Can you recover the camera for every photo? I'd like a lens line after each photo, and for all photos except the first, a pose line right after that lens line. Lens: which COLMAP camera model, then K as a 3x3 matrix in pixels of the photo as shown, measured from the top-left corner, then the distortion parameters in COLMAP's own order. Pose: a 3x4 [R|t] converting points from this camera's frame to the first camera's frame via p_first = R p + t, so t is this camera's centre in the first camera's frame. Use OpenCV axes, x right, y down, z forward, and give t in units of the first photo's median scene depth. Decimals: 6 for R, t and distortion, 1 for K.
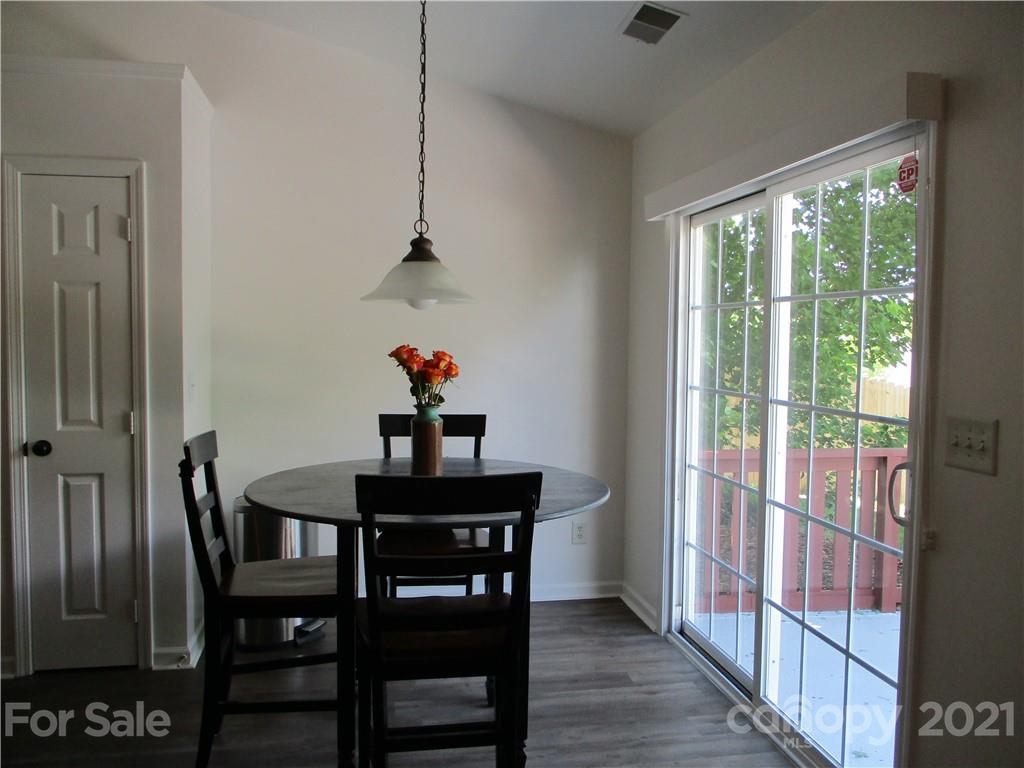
lens RADIAL K [[861.1, 0, 511.6], [0, 861.1, 383.4], [0, 0, 1]] dist [-0.031554, 0.007771]
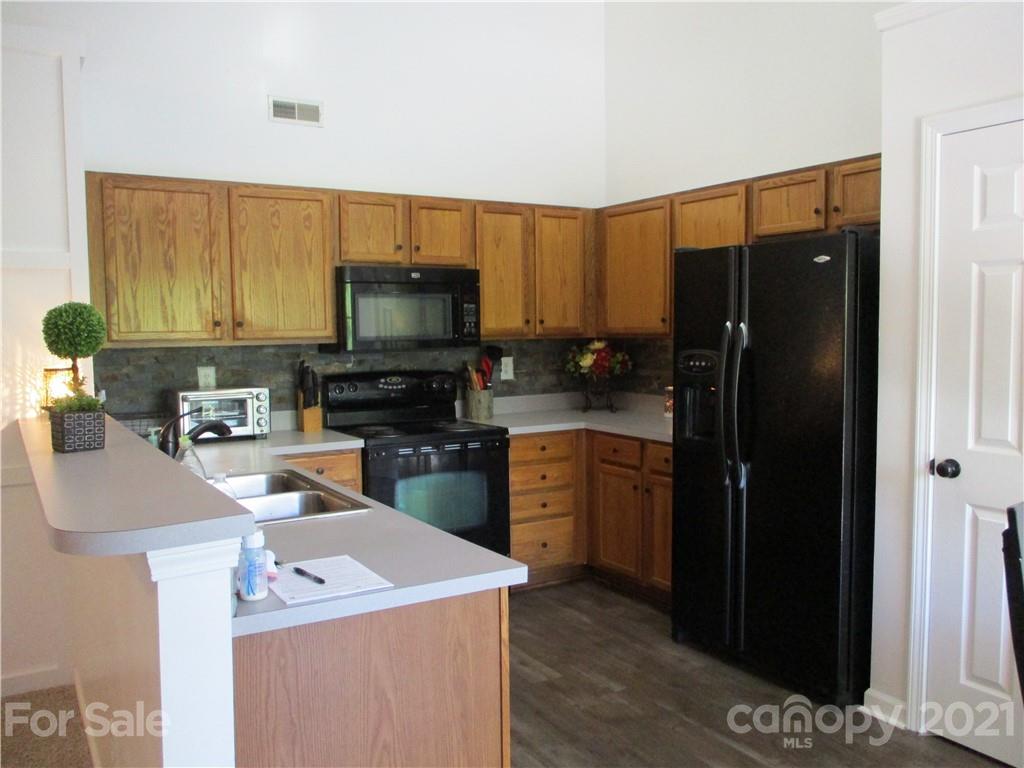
lens RADIAL K [[861.1, 0, 512.3], [0, 861.1, 382.8], [0, 0, 1]] dist [-0.031554, 0.007771]
pose [[0.363585, 0.052072, -0.930105, 0.053320], [-0.039363, 0.998404, 0.040508, -0.022598], [0.930729, 0.021883, 0.365054, 0.308629]]
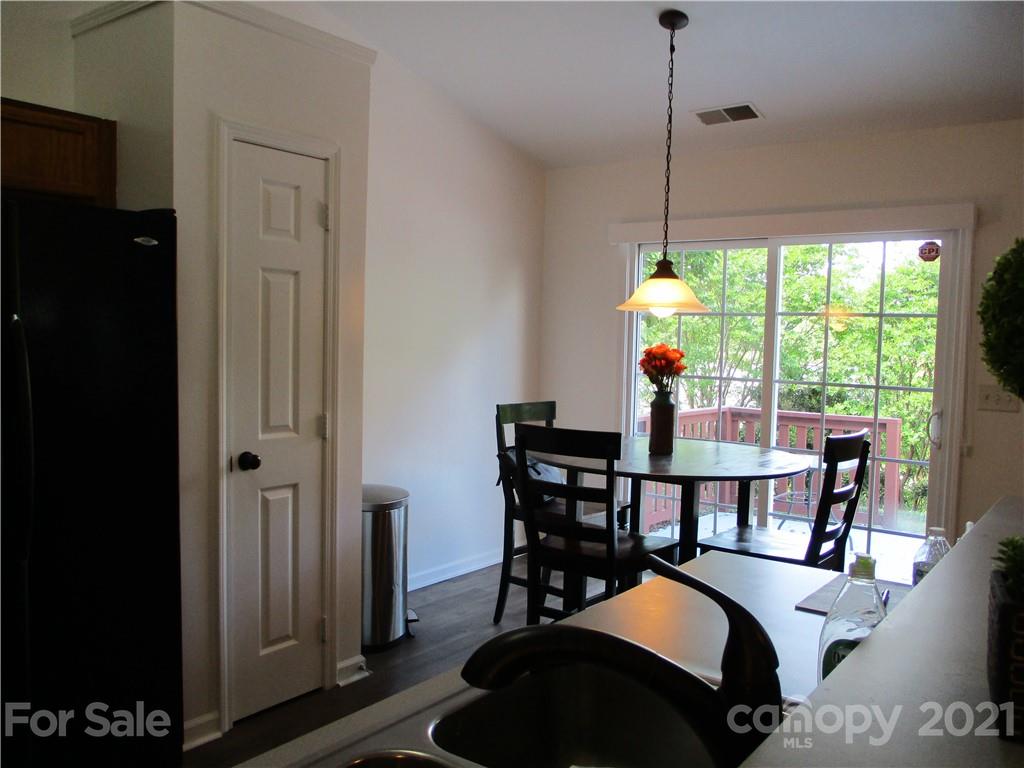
lens RADIAL K [[861.1, 0, 509.7], [0, 861.1, 385.9], [0, 0, 1]] dist [-0.031554, 0.007771]
pose [[0.732850, -0.030723, 0.679696, -0.937657], [0.020681, 0.999524, 0.022881, -0.014152], [-0.680076, -0.002711, 0.733137, 0.183982]]
